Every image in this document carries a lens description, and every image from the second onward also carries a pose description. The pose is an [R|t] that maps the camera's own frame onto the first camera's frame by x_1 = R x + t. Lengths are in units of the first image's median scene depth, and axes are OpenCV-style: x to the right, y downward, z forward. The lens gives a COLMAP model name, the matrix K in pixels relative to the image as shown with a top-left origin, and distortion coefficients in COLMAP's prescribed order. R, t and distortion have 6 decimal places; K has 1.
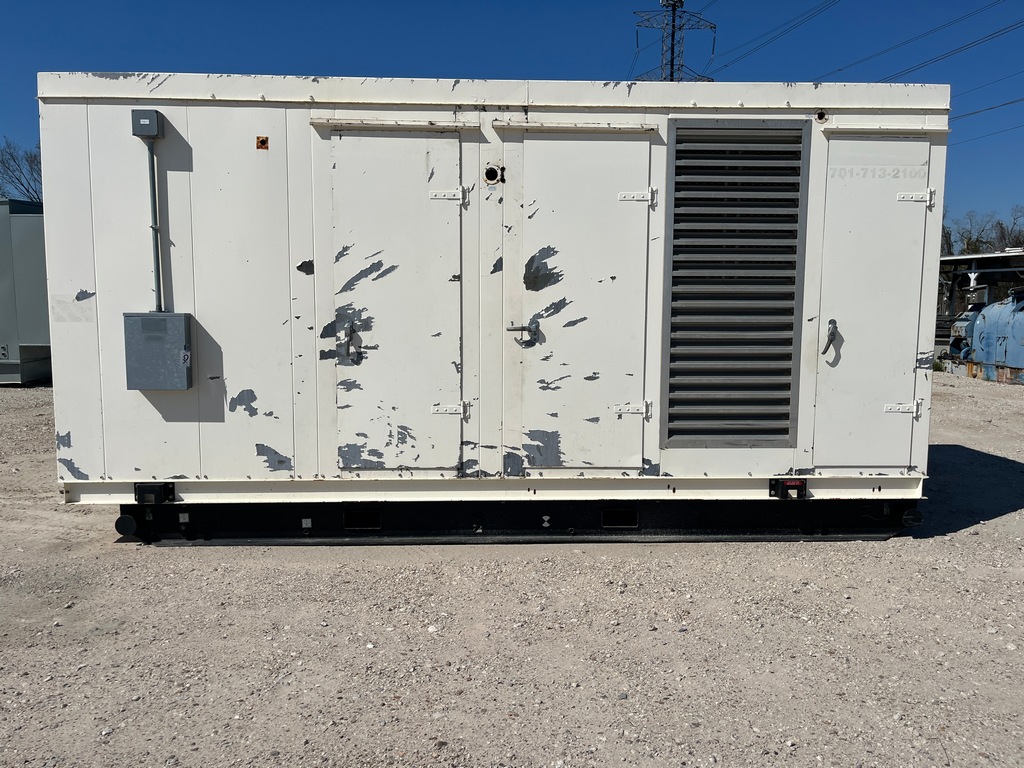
lens RADIAL K [[776.7, 0, 515.5], [0, 776.7, 387.6], [0, 0, 1]] dist [0.050549, -0.067716]
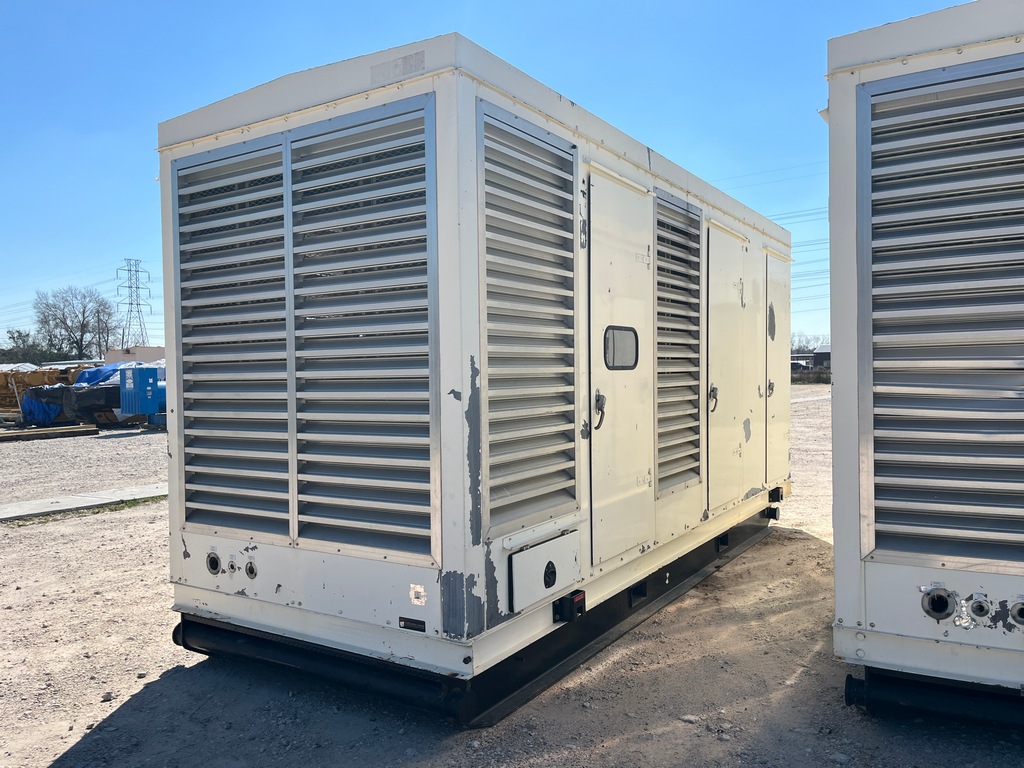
lens RADIAL K [[776.7, 0, 509.5], [0, 776.7, 382.6], [0, 0, 1]] dist [0.050549, -0.067716]
pose [[-0.567468, 0.021442, -0.823116, 1.036501], [-0.069764, 0.994814, 0.074011, -0.190683], [0.820434, 0.099423, -0.563030, 1.808004]]
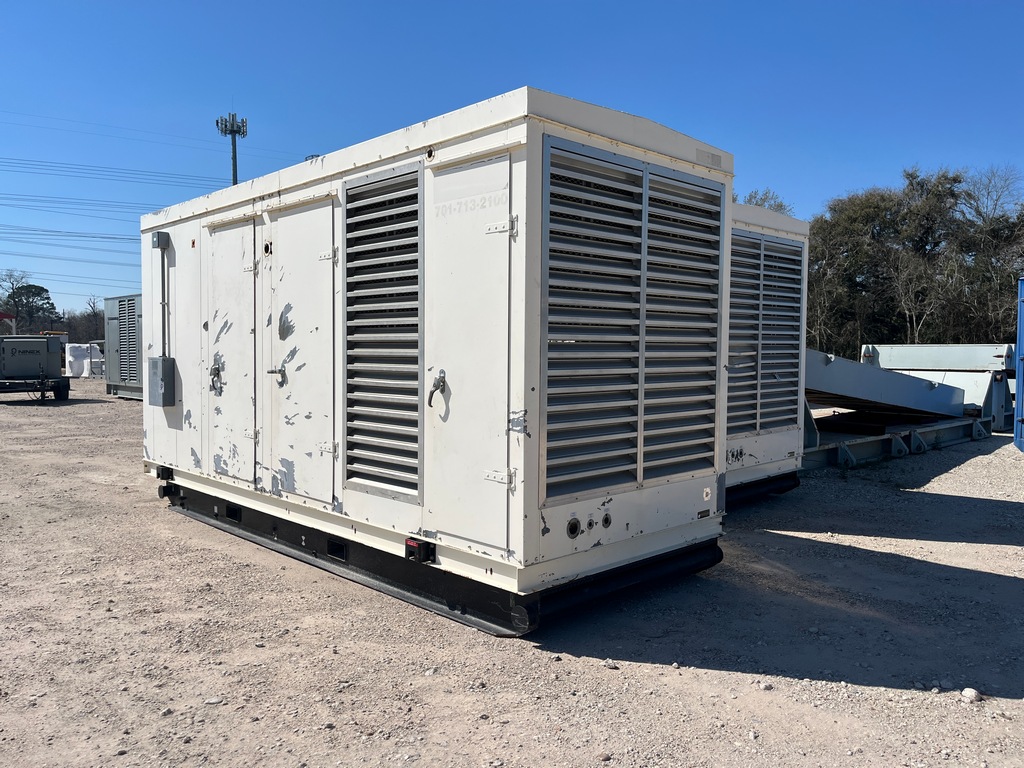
lens RADIAL K [[776.7, 0, 506.9], [0, 776.7, 383.7], [0, 0, 1]] dist [0.050549, -0.067716]
pose [[0.667594, 0.031290, -0.743867, 1.138950], [-0.081304, 0.996205, -0.031063, -0.048956], [0.740072, 0.081217, 0.667605, 0.457126]]
